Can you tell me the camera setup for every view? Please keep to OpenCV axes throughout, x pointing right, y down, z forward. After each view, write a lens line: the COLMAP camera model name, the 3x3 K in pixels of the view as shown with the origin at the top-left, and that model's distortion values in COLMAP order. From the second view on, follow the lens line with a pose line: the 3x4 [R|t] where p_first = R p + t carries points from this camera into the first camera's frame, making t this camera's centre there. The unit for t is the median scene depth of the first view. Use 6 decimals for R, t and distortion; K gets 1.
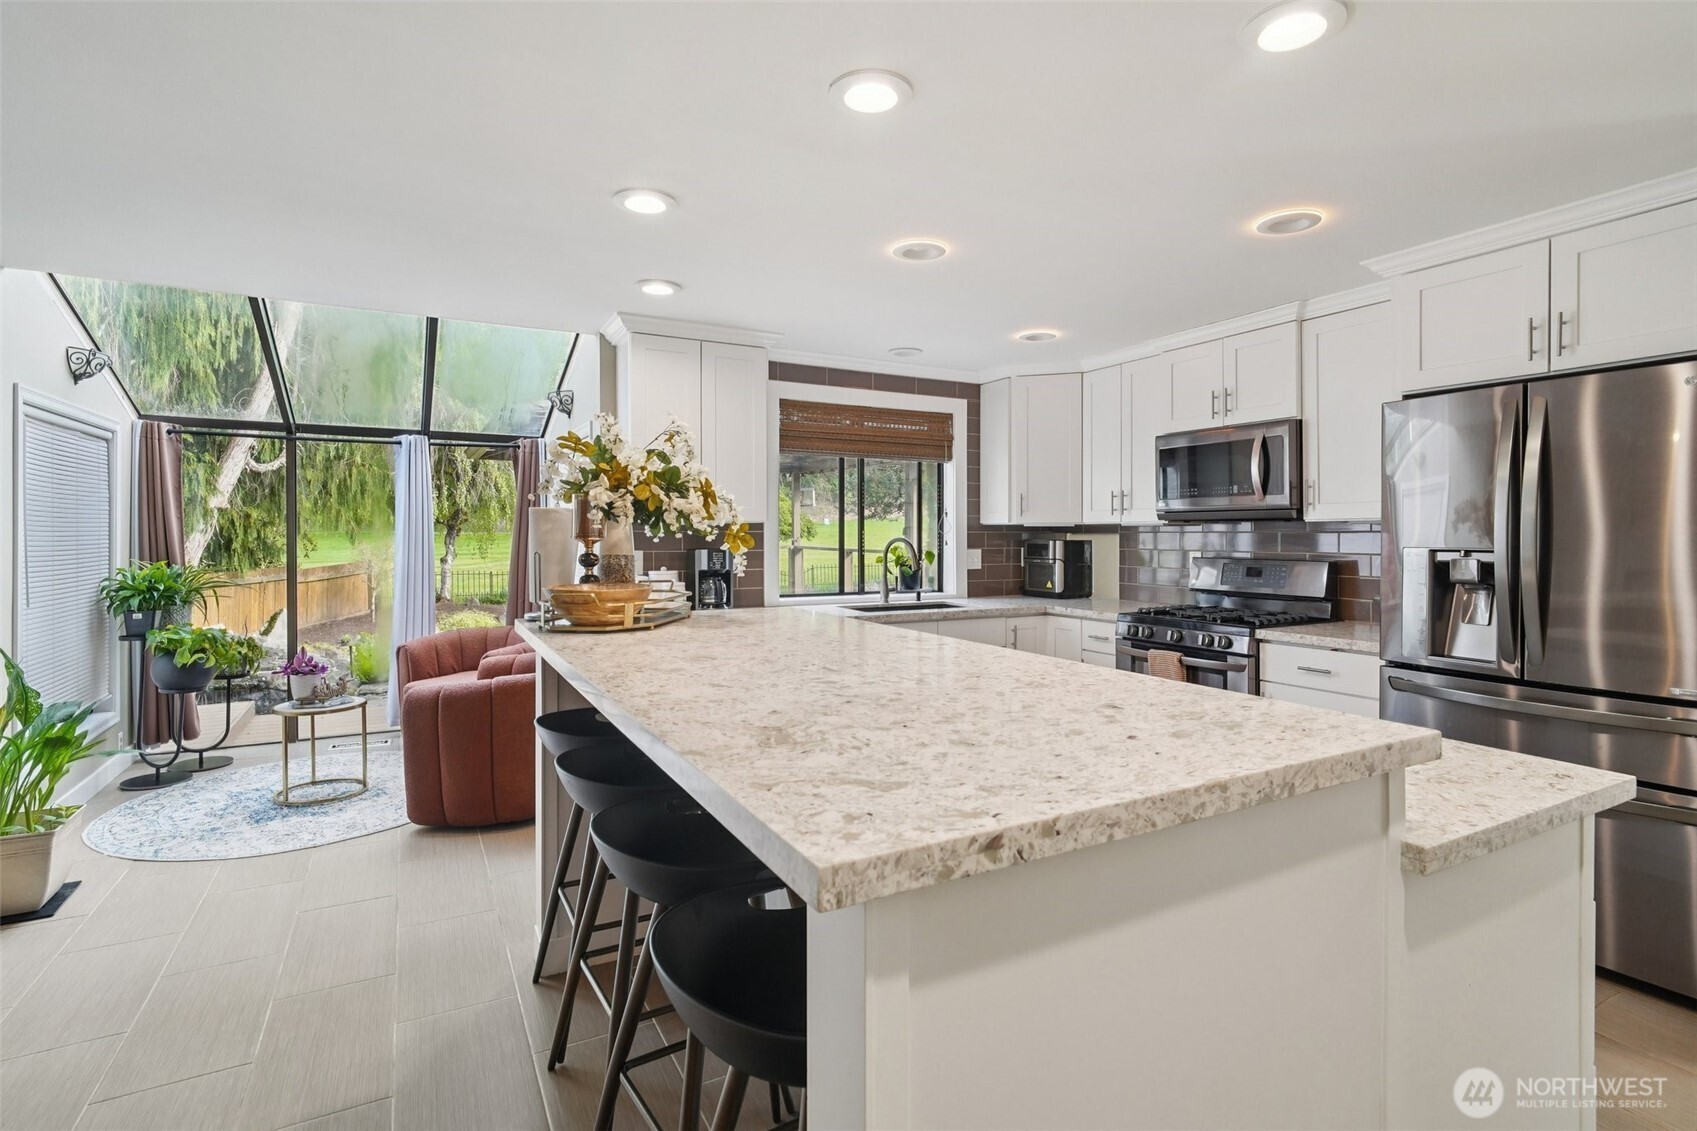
lens RADIAL K [[827.4, 0, 865.5], [0, 827.4, 537.8], [0, 0, 1]] dist [-0.003429, 0.001764]
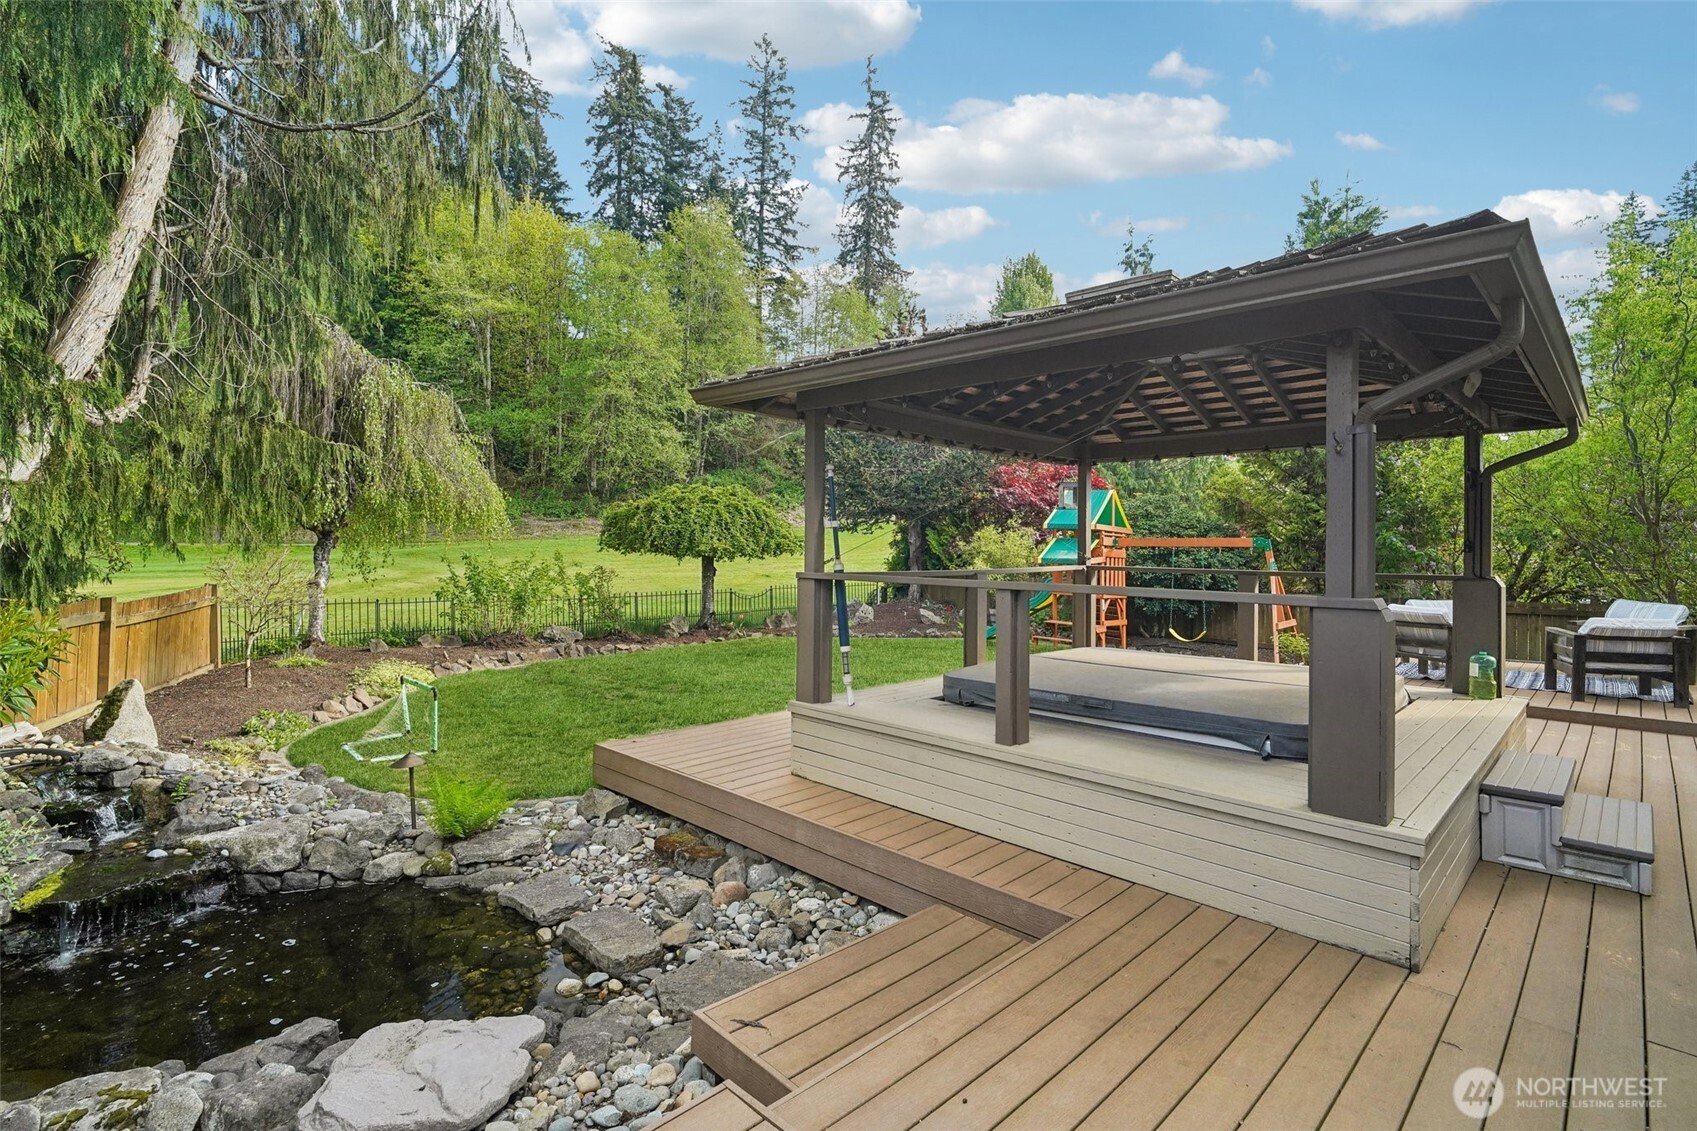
lens RADIAL K [[810.9, 0, 851.7], [0, 810.9, 541.4], [0, 0, 1]] dist [-0.002366, 0.000211]
pose [[0.959974, 0.008959, 0.279947, -1.066721], [-0.004741, 0.999865, -0.015739, 0.003709], [-0.280050, 0.013782, 0.959887, 0.950576]]
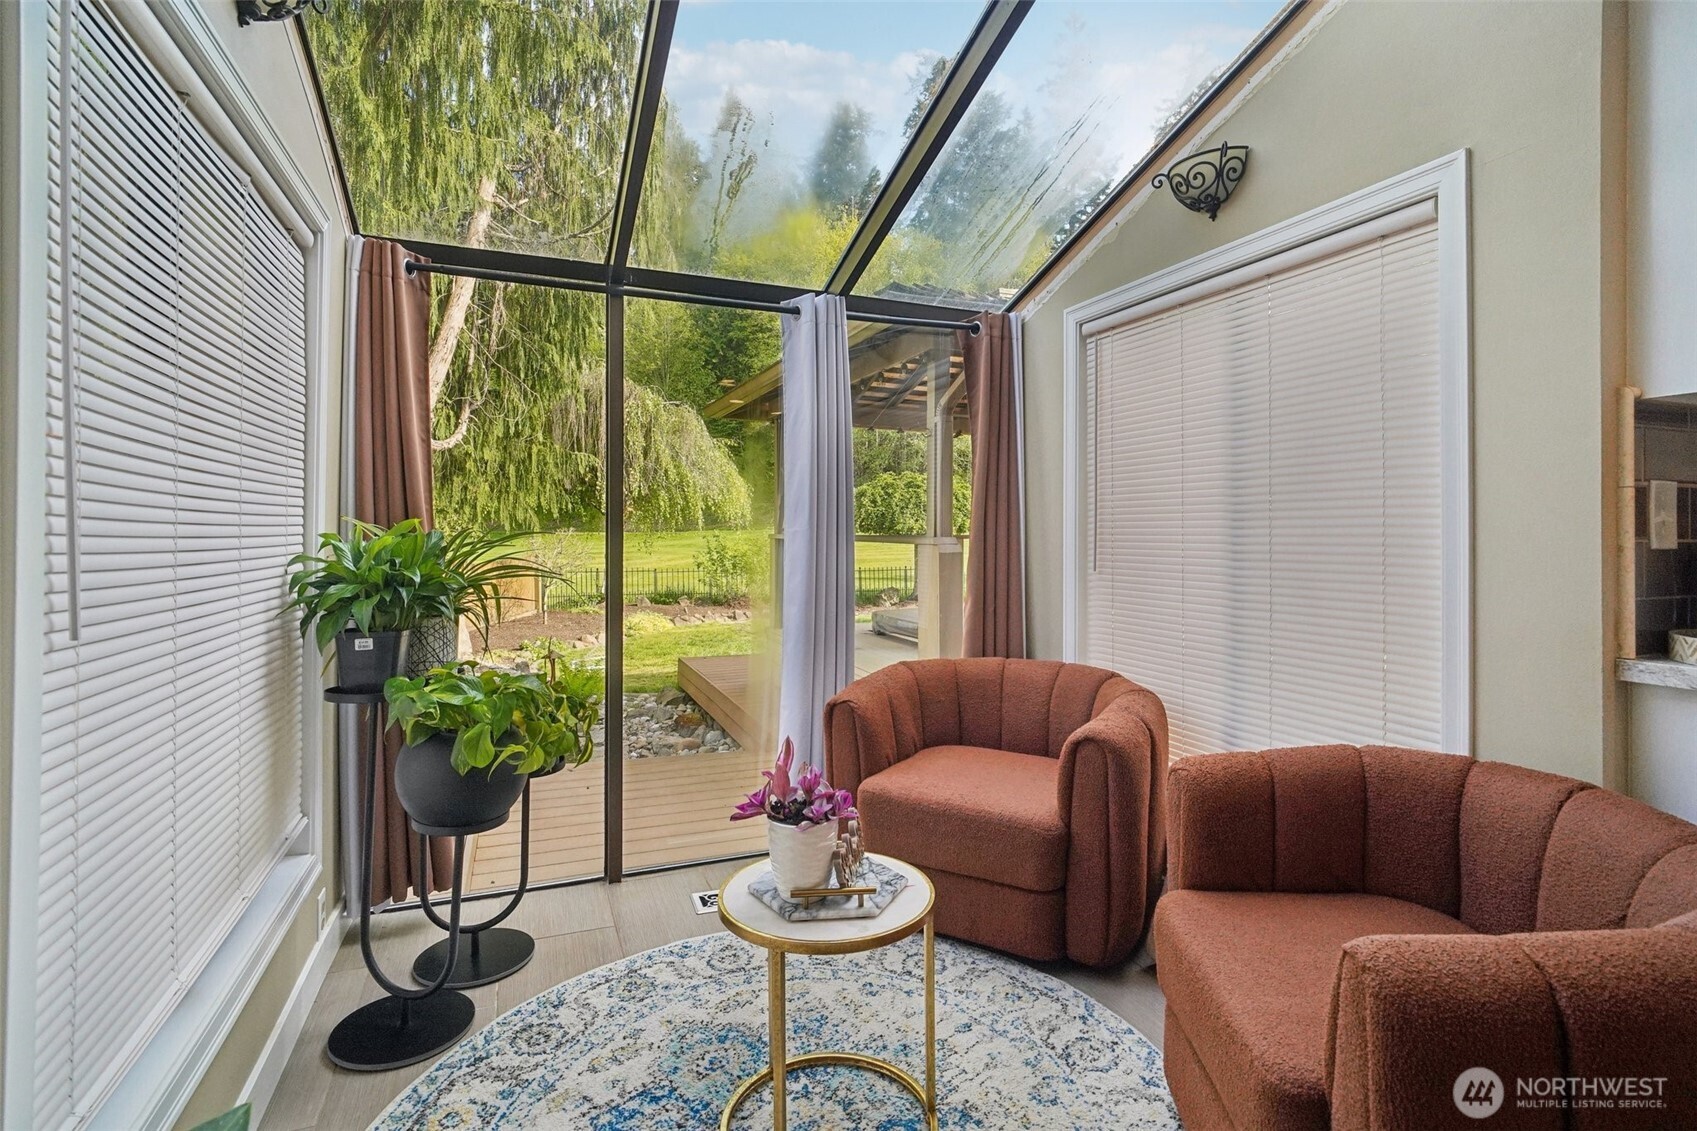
lens RADIAL K [[817.9, 0, 867.8], [0, 817.9, 529.6], [0, 0, 1]] dist [-0.010120, -0.000392]
pose [[0.994211, -0.001341, -0.107435, -0.503085], [0.000033, 0.999926, -0.012178, 0.035198], [0.107443, 0.012104, 0.994138, 0.529791]]
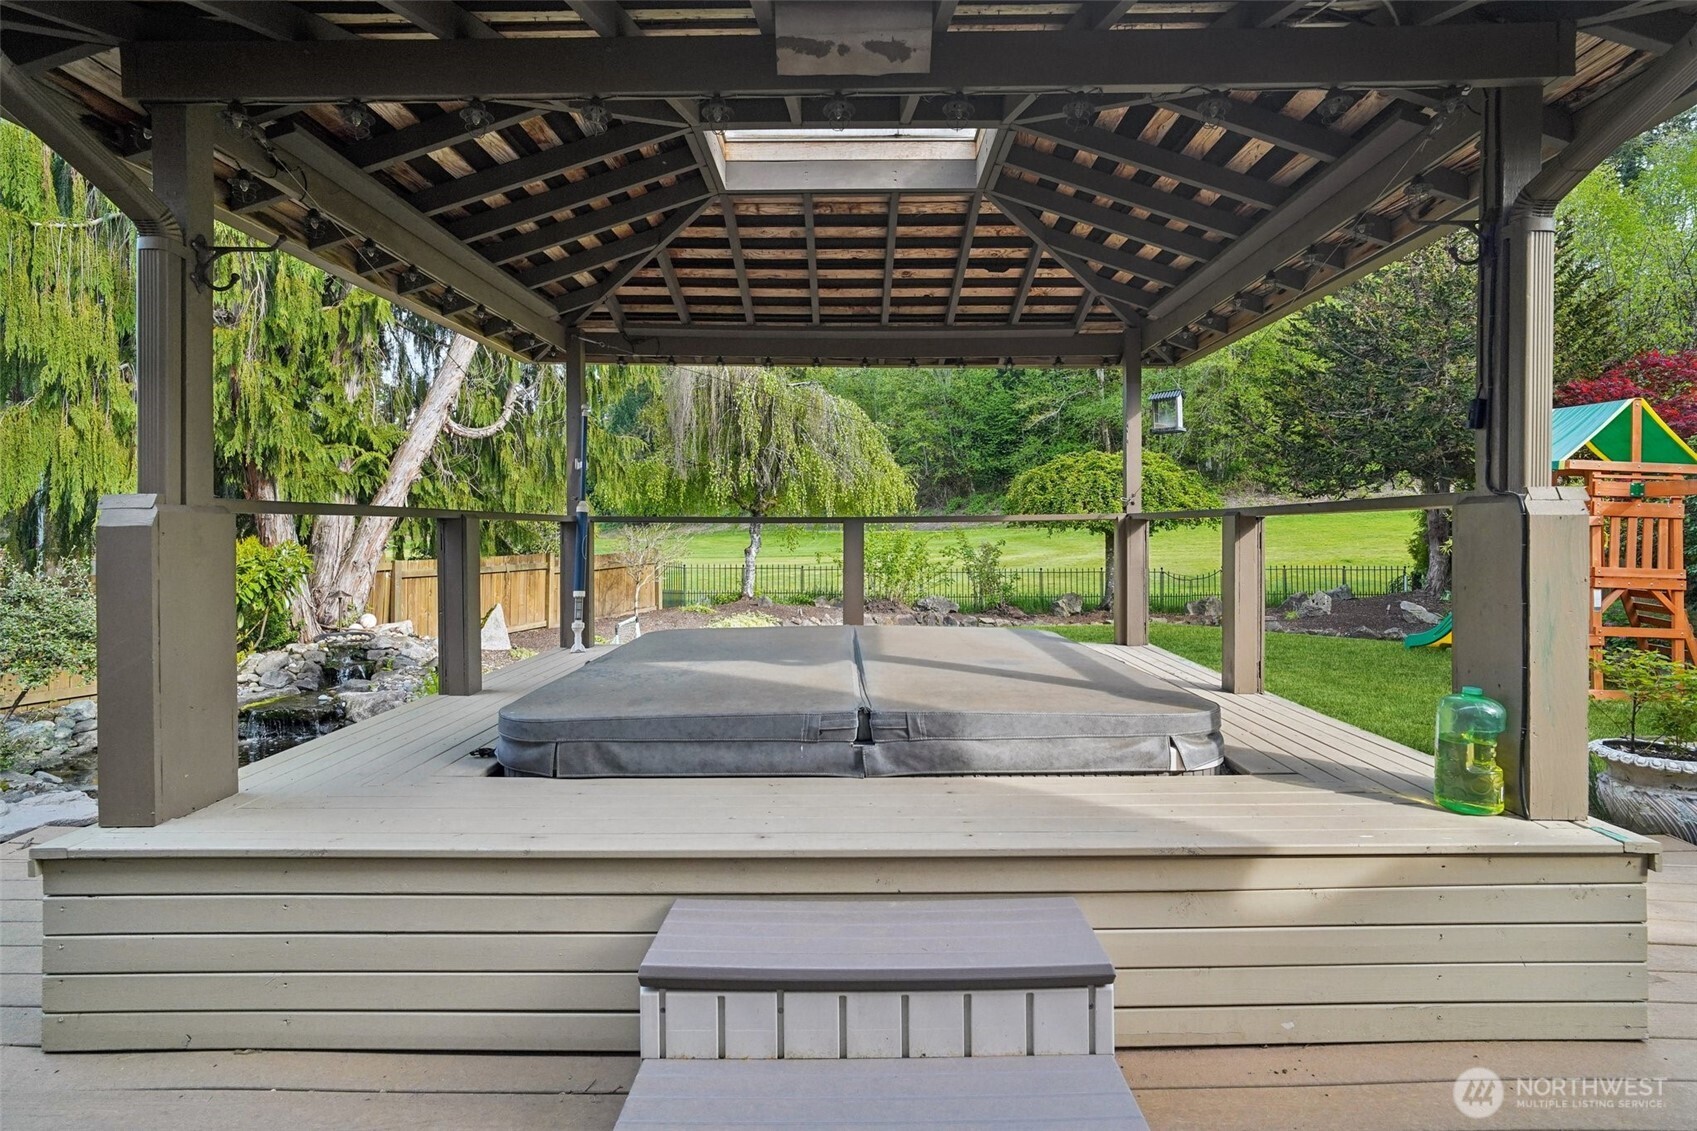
lens RADIAL K [[810.9, 0, 851.7], [0, 810.9, 541.4], [0, 0, 1]] dist [-0.002366, 0.000211]
pose [[0.868915, 0.002636, -0.494954, 0.000789], [-0.002071, 0.999996, 0.001689, 0.057147], [0.494957, -0.000443, 0.868918, 1.254455]]
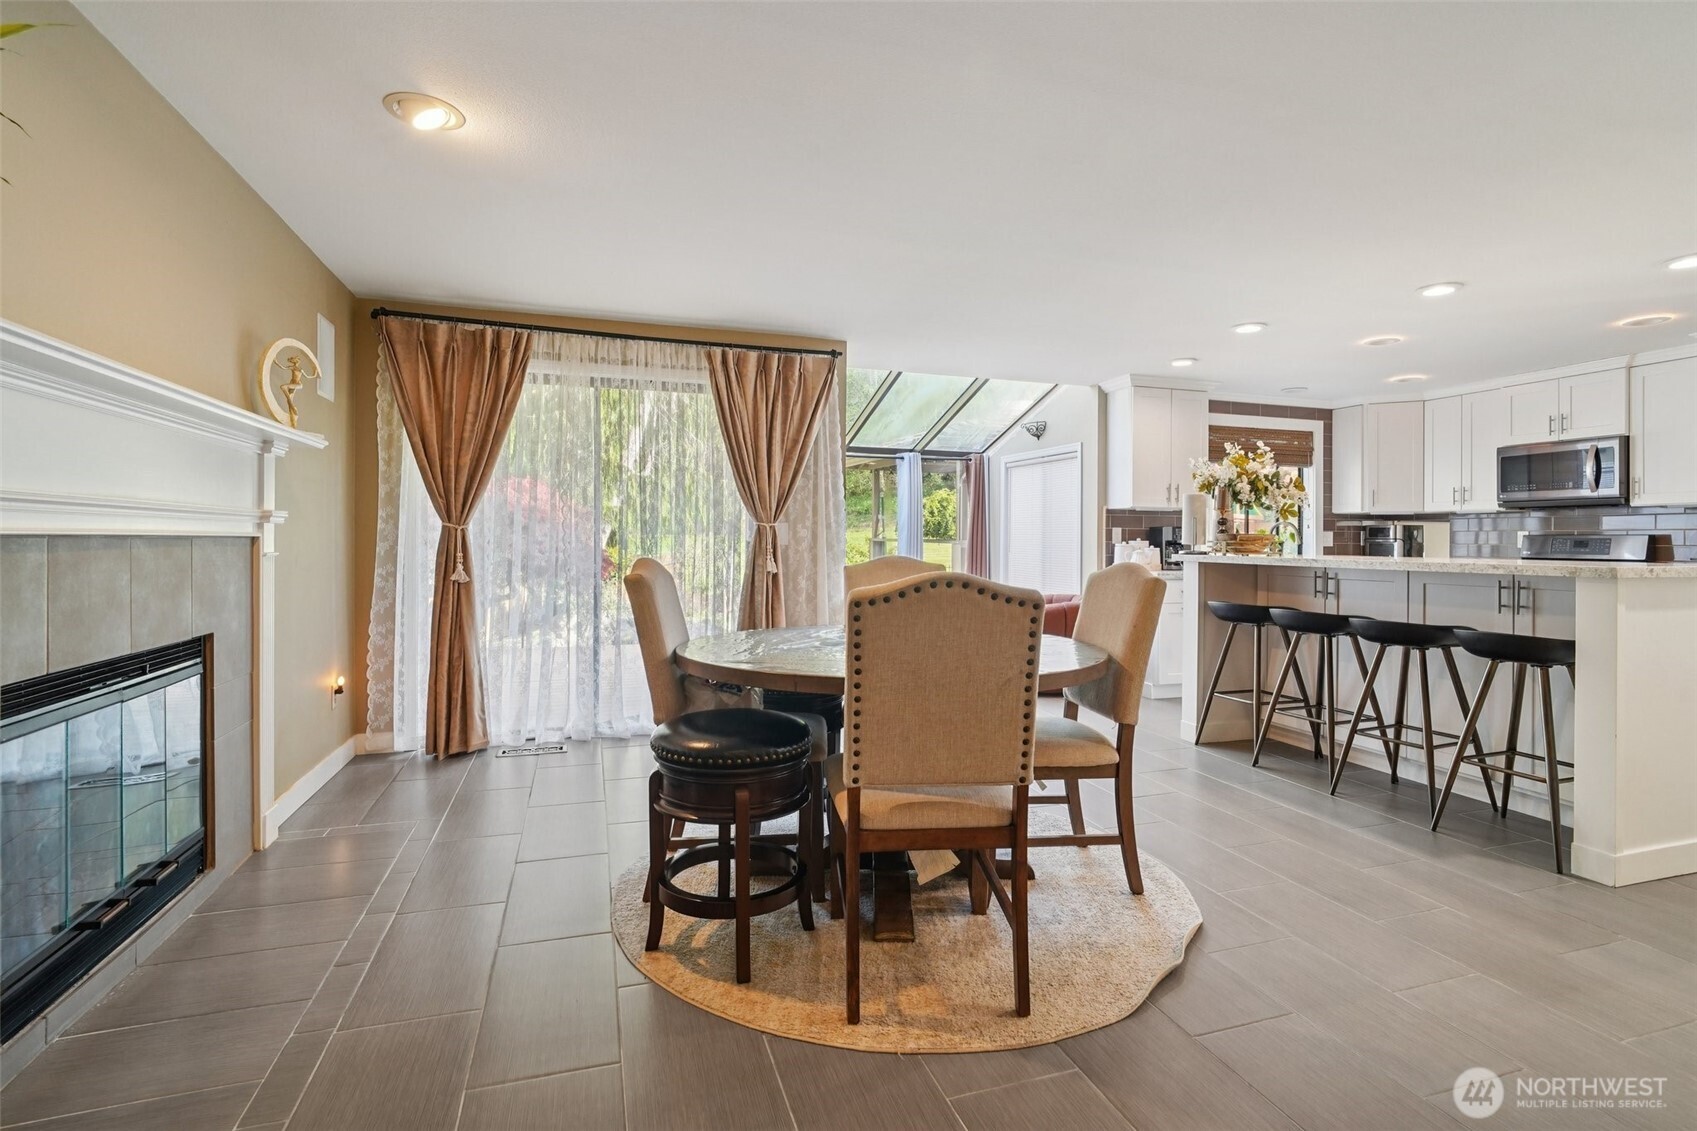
lens RADIAL K [[827.4, 0, 865.5], [0, 827.4, 537.8], [0, 0, 1]] dist [-0.003429, 0.001764]
pose [[0.983858, 0.005180, -0.178876, -0.397483], [-0.006394, 0.999960, -0.006207, 0.039843], [0.178836, 0.007251, 0.983852, -0.495652]]
